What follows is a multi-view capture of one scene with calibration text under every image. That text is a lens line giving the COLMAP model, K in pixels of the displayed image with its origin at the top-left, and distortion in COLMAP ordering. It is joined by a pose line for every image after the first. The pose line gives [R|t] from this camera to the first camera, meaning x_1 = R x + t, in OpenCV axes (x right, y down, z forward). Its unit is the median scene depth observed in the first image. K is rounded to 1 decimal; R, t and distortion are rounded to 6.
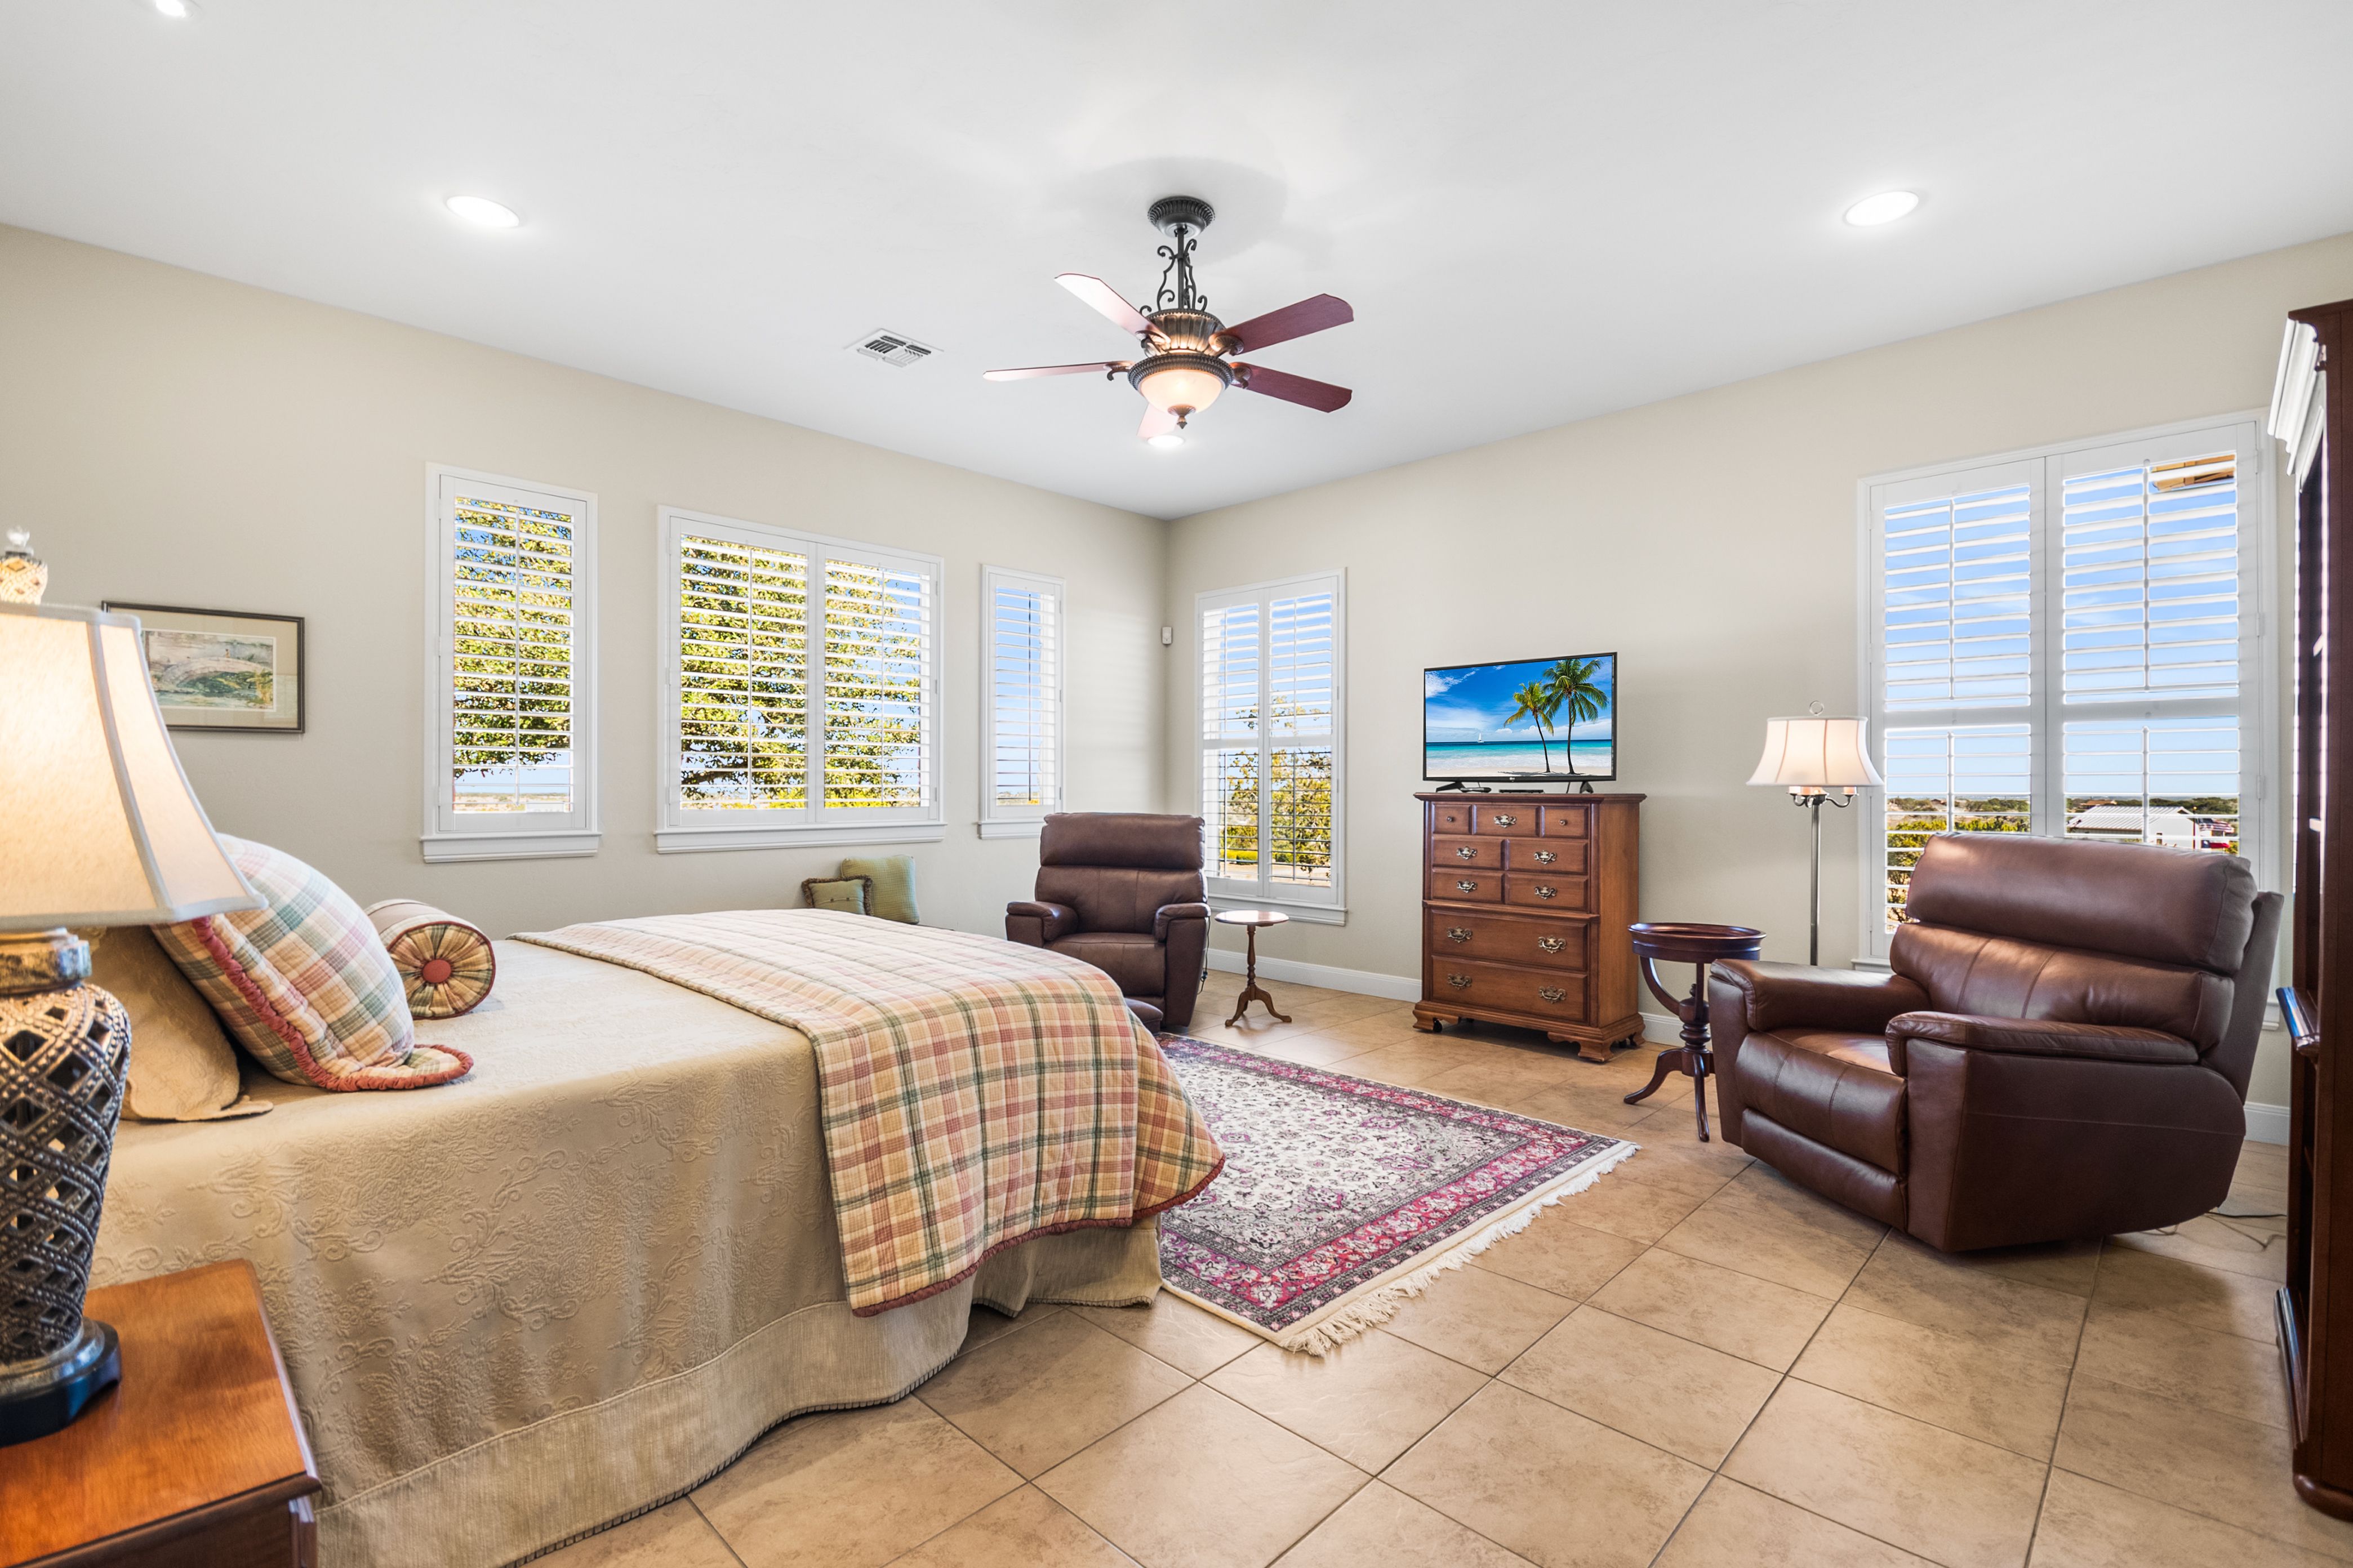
lens RADIAL K [[1044.4, 0, 1198.0], [0, 1044.4, 779.7], [0, 0, 1]] dist [0.015784, -0.012509]
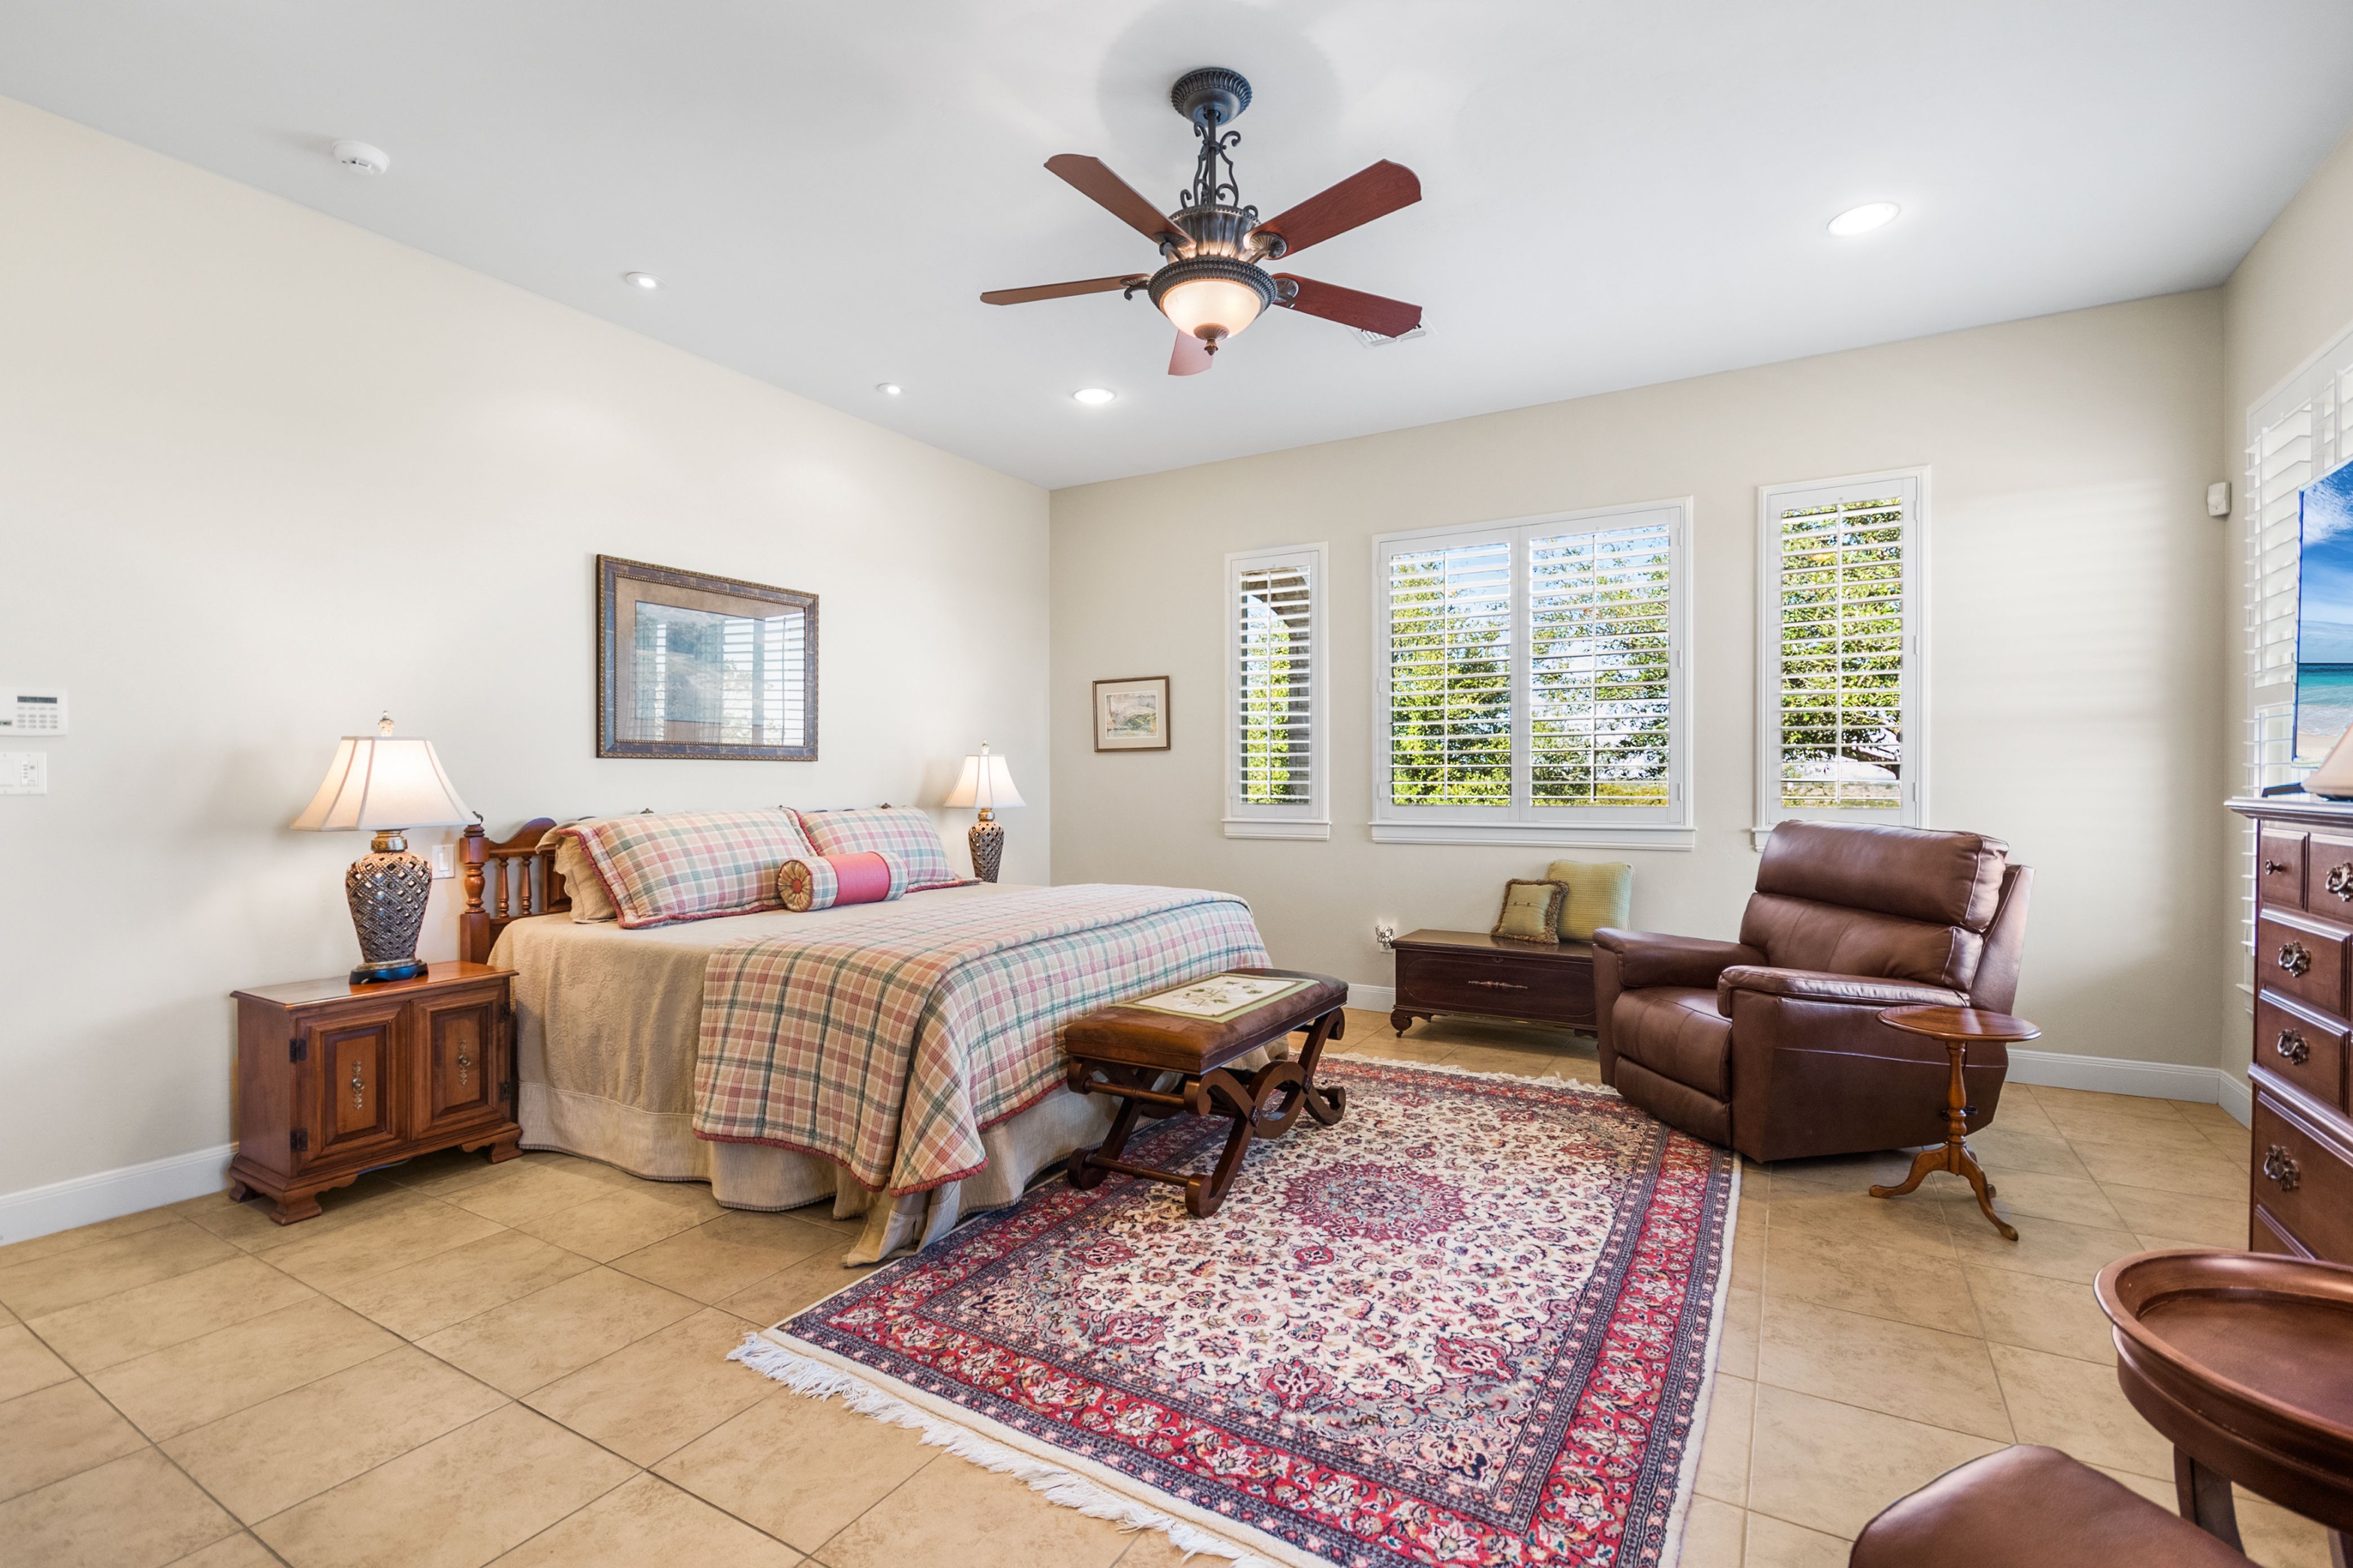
lens RADIAL K [[1044.4, 0, 1198.0], [0, 1044.4, 779.7], [0, 0, 1]] dist [0.015784, -0.012509]
pose [[0.238233, -0.006661, -0.971185, 0.738198], [0.010175, 0.999939, -0.004362, 0.008049], [0.971155, -0.008843, 0.238286, 0.745546]]
